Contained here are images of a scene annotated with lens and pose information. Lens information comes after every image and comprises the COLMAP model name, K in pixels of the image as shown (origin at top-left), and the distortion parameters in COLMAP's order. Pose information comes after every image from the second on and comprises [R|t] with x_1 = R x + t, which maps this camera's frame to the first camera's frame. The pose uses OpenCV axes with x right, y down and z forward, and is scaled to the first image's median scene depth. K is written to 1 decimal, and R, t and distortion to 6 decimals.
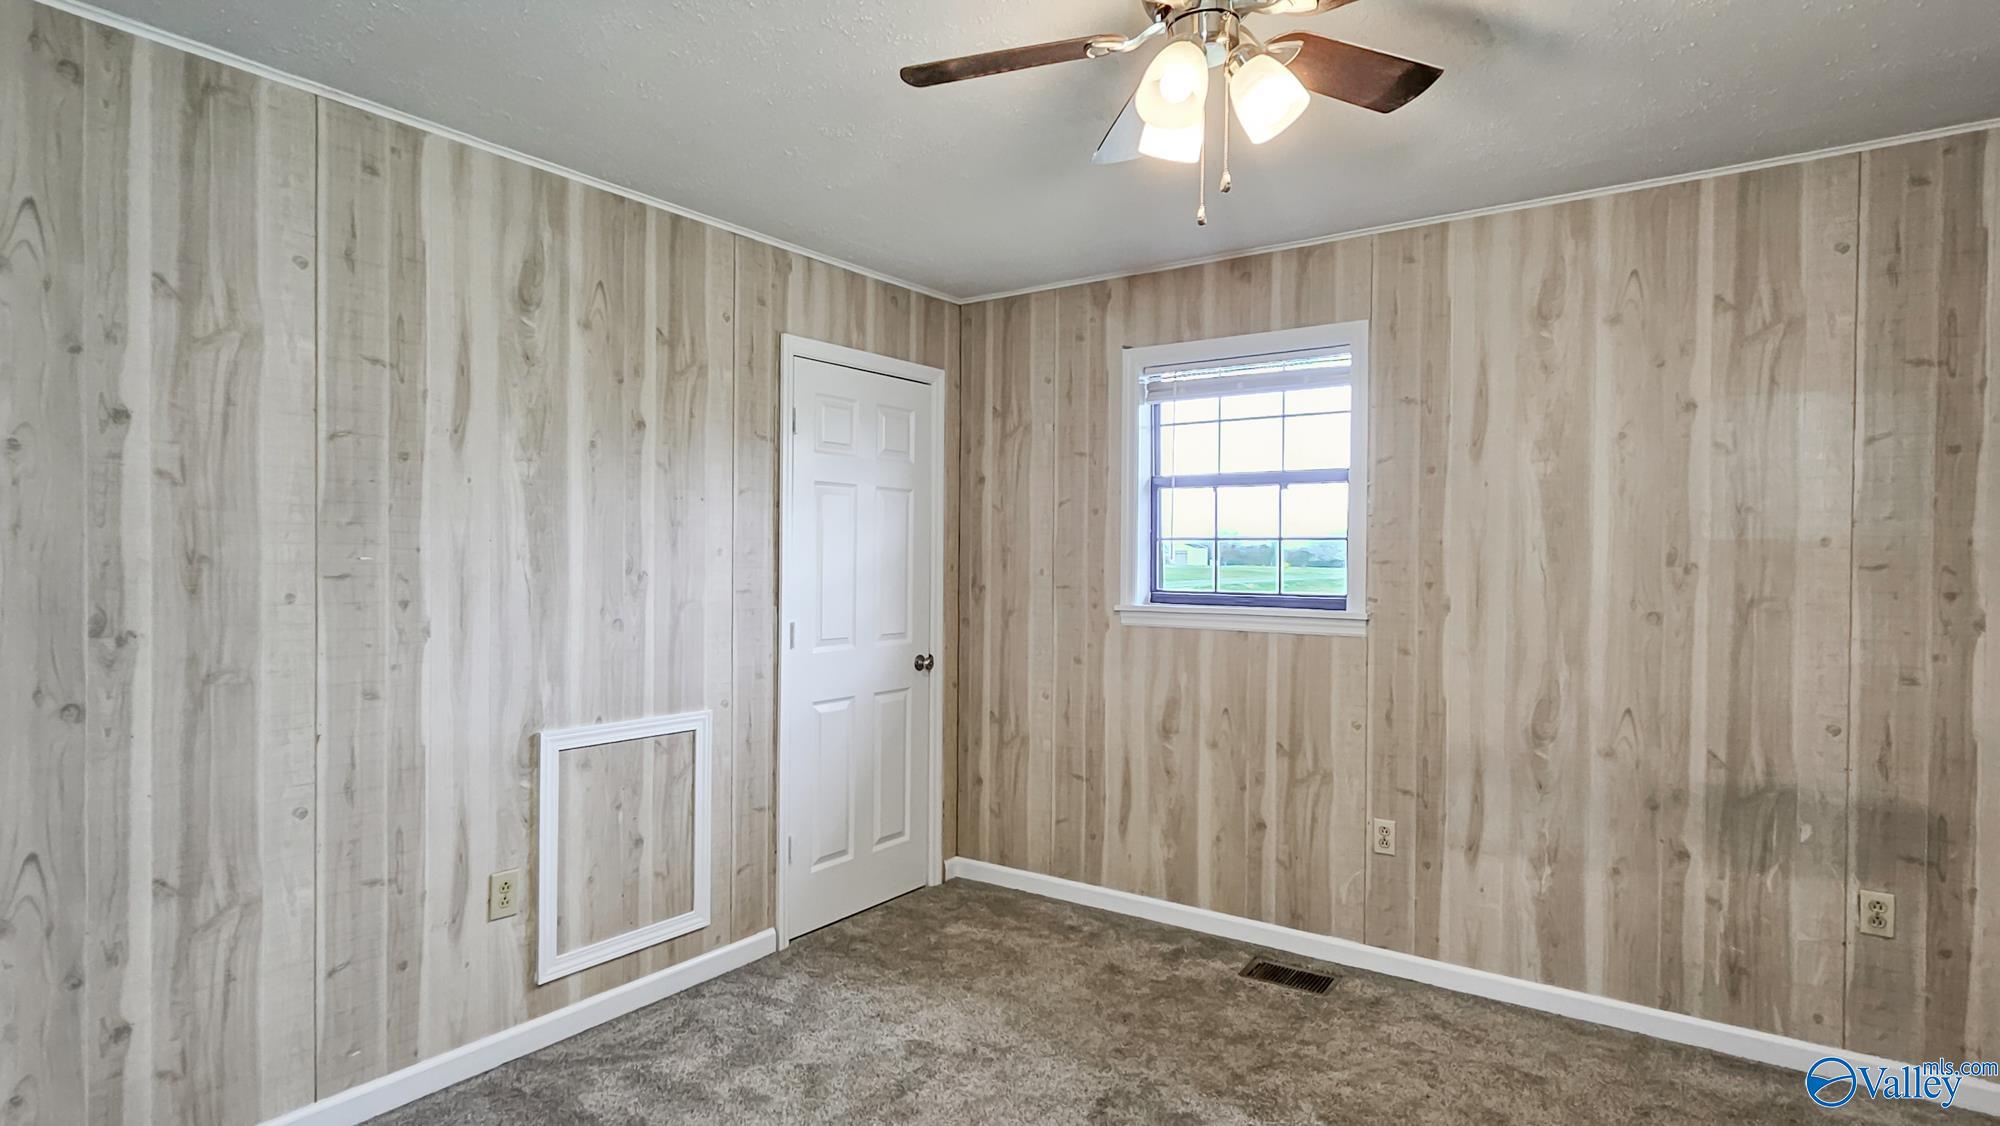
lens RADIAL K [[1037.1, 0, 1000.0], [0, 1037.1, 563.0], [0, 0, 1]] dist [0.001176, -0.002153]
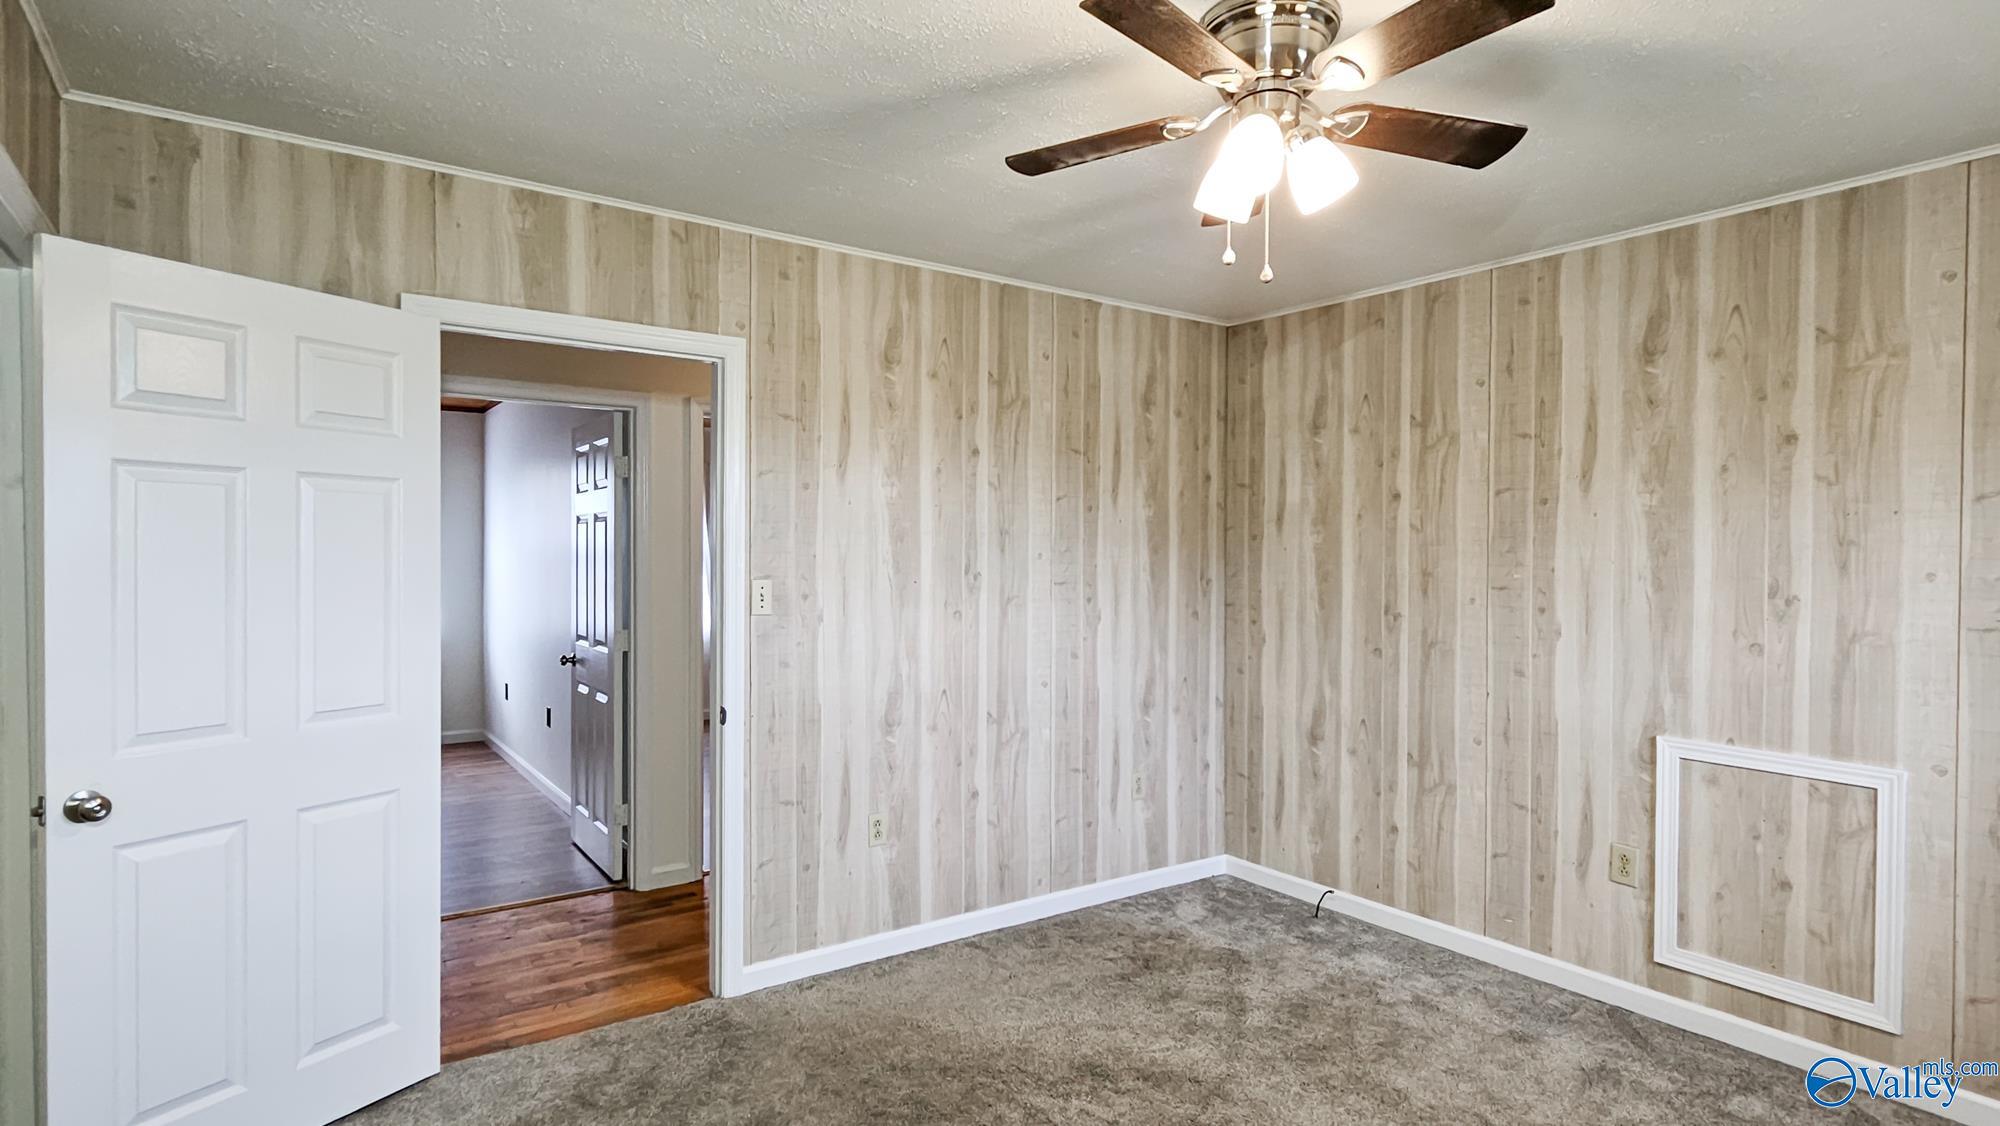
lens RADIAL K [[1037.1, 0, 1000.0], [0, 1037.1, 563.0], [0, 0, 1]] dist [0.001176, -0.002153]
pose [[-0.322970, -0.006254, -0.946388, 1.269478], [-0.022803, 0.999739, 0.001175, -0.009881], [0.946134, 0.021960, -0.323029, 1.038825]]
